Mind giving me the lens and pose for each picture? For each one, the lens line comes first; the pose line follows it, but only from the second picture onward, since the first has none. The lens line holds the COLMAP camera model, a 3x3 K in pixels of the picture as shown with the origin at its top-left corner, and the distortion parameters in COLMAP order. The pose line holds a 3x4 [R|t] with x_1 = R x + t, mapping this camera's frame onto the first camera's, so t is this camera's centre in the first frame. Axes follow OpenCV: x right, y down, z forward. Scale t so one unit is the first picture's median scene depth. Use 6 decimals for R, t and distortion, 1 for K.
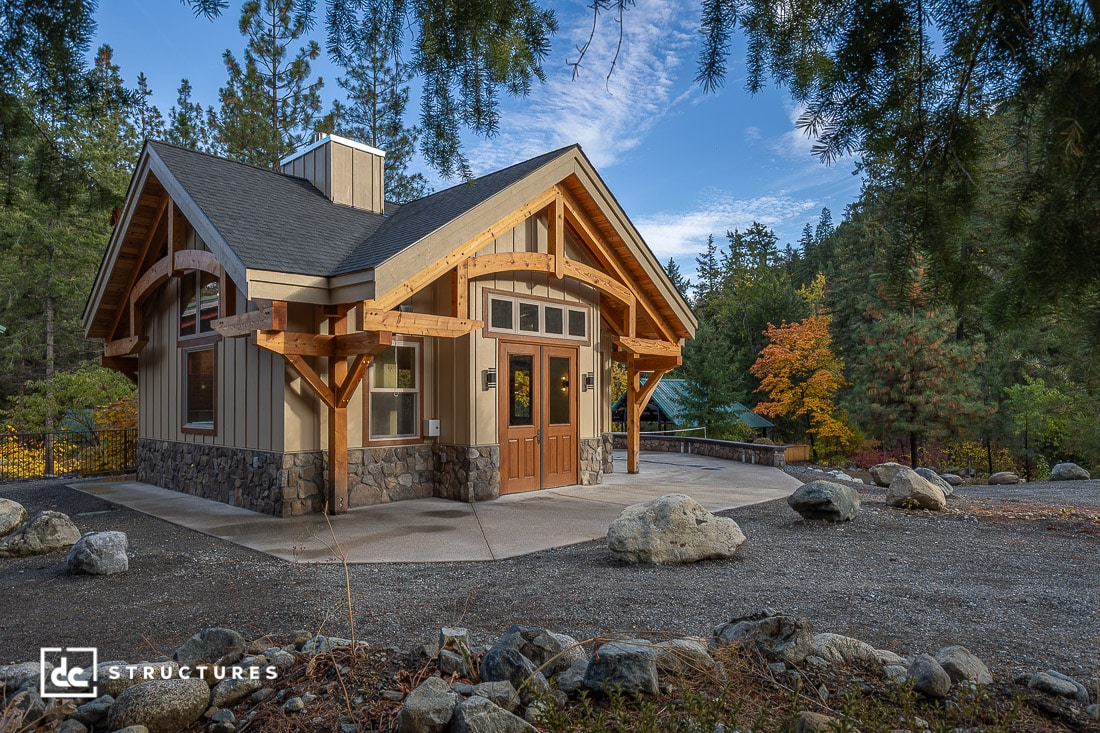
lens RADIAL K [[670.6, 0, 561.8], [0, 670.6, 390.8], [0, 0, 1]] dist [-0.000993, -0.001504]
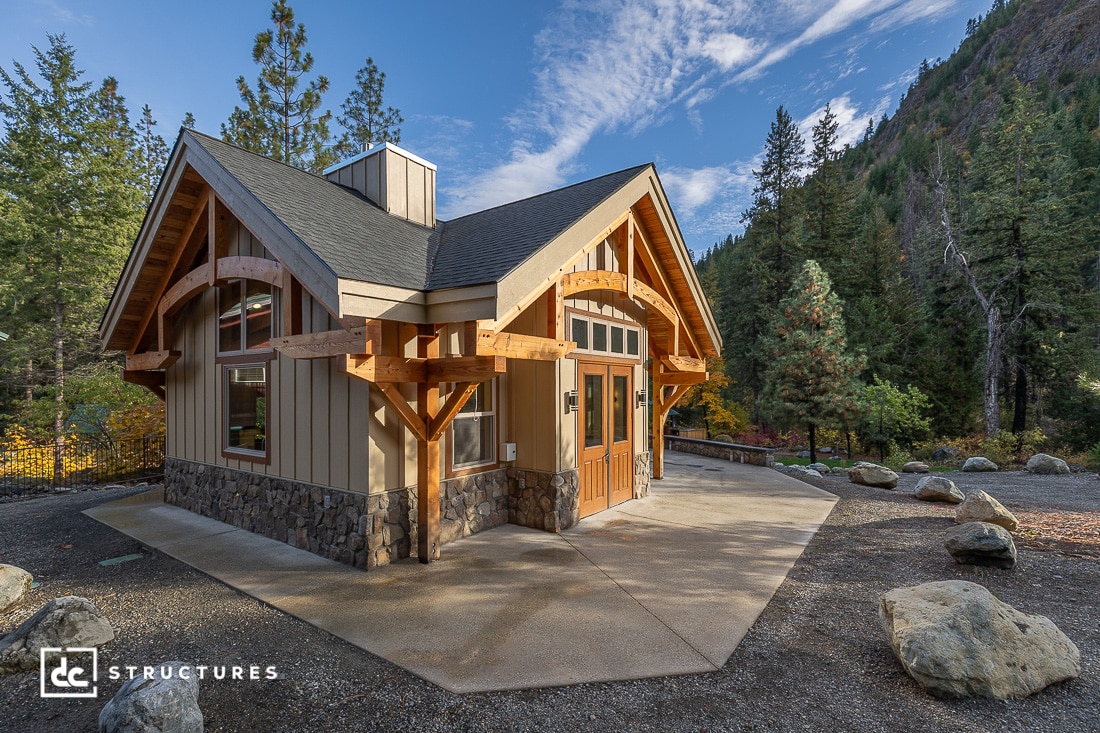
lens RADIAL K [[504.7, 0, 556.5], [0, 504.7, 388.8], [0, 0, 1]] dist [0.000680, -0.000114]
pose [[0.992027, 0.001391, 0.126015, -0.198900], [-0.003155, 0.999900, 0.013802, -0.041597], [-0.125983, -0.014089, 0.991932, 0.255249]]
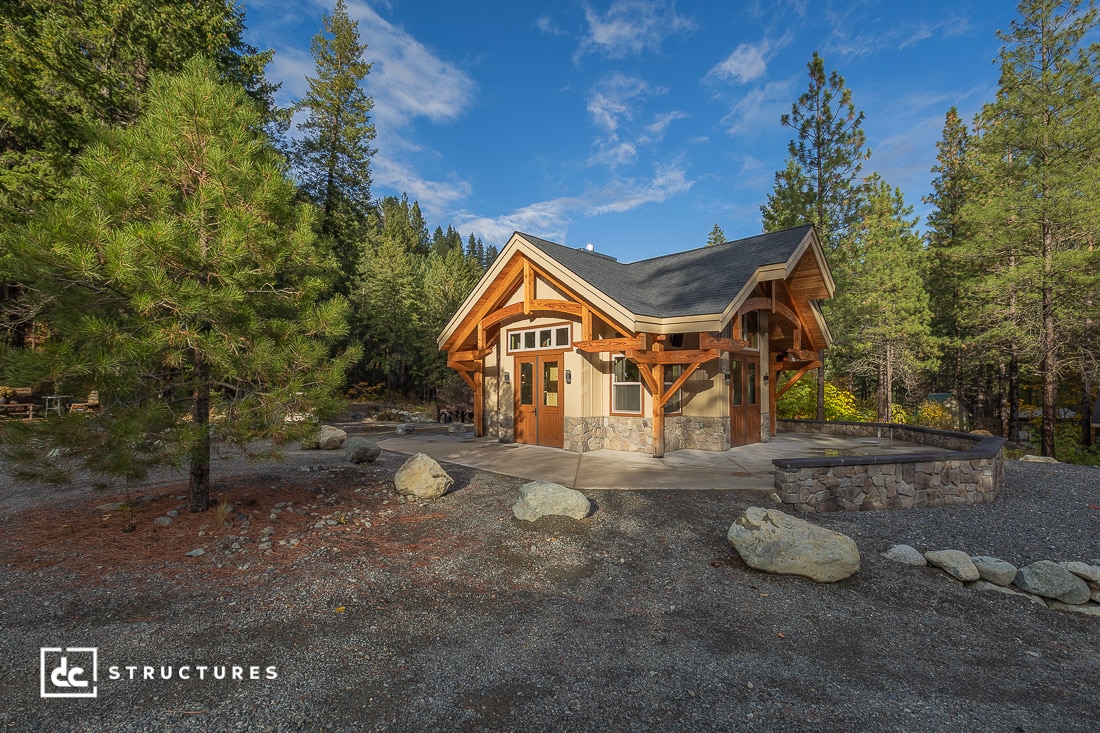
lens RADIAL K [[499.4, 0, 547.1], [0, 499.4, 376.7], [0, 0, 1]] dist [0.003252, -0.000384]
pose [[-0.047480, -0.012227, -0.998797, 1.142882], [0.015430, 0.999797, -0.012973, -0.000947], [0.998753, -0.016027, -0.047282, 1.059151]]
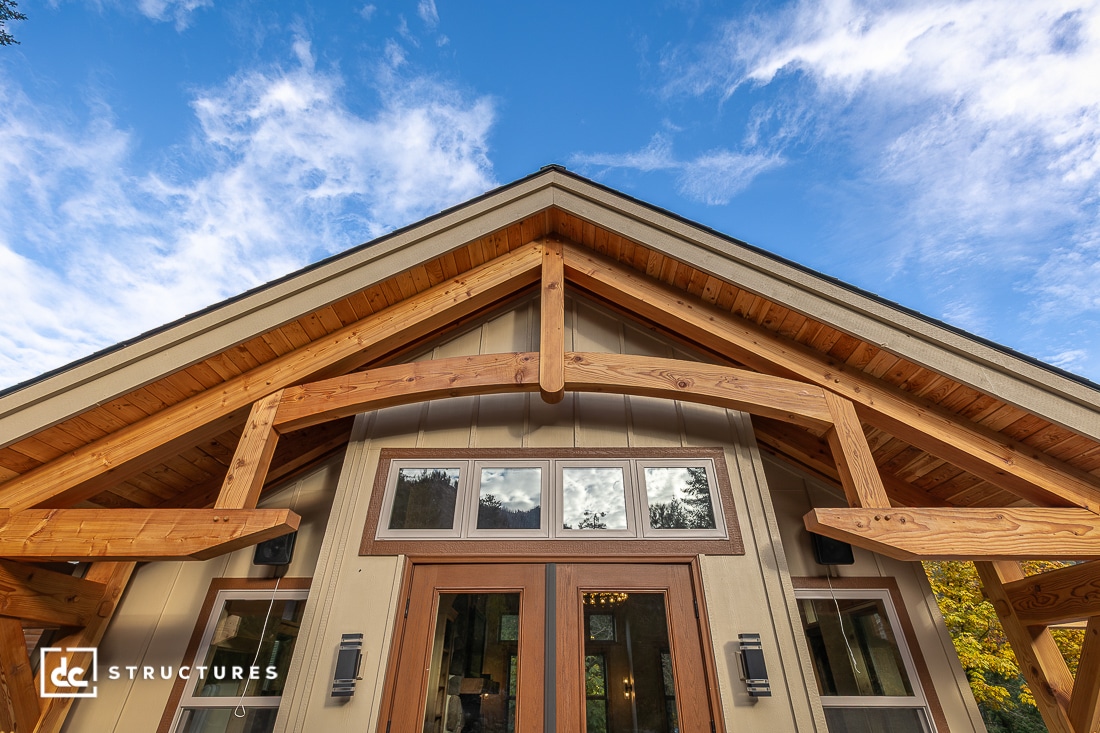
lens RADIAL K [[494.4, 0, 556.2], [0, 494.4, 358.1], [0, 0, 1]] dist [0.001883, -0.000856]
pose [[0.666786, -0.418188, -0.616860, 0.198316], [0.007278, 0.831337, -0.555721, -0.006233], [0.745214, 0.366057, 0.557367, 0.780967]]
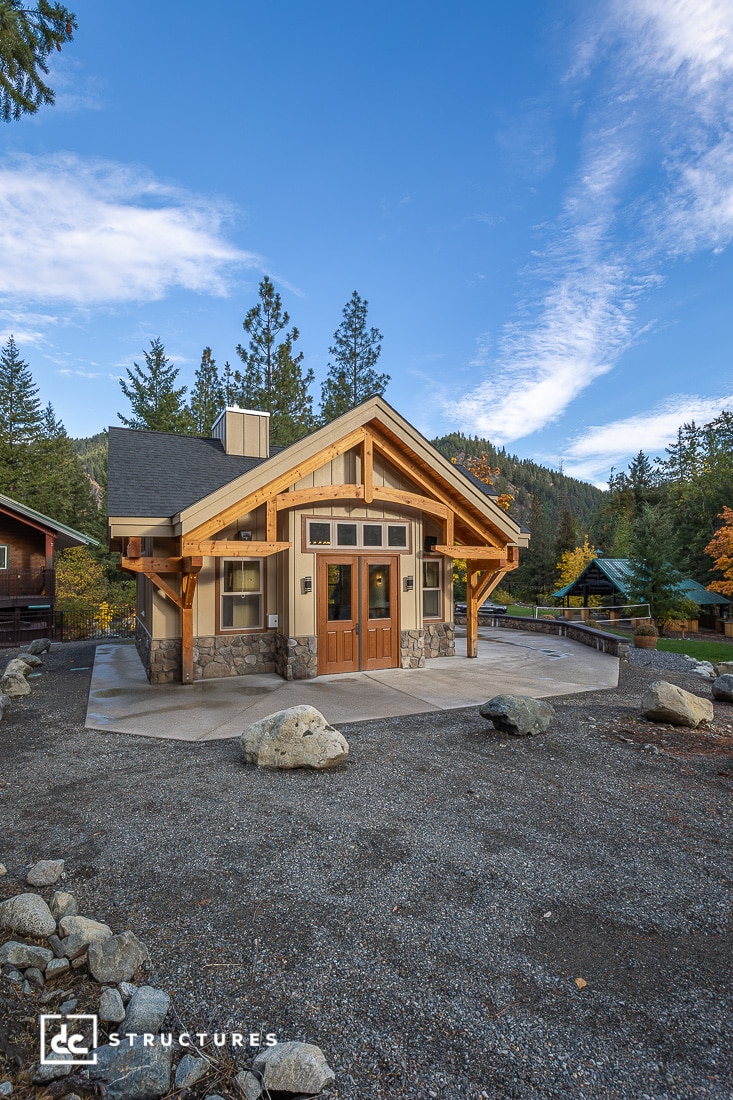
lens RADIAL K [[517.2, 0, 360.7], [0, 517.2, 563.5], [0, 0, 1]] dist [-0.004847, -0.001079]
pose [[0.930532, -0.007996, -0.366123, 0.318845], [0.006950, 0.999967, -0.004176, -0.049410], [0.366145, 0.001341, 0.930557, 0.099618]]
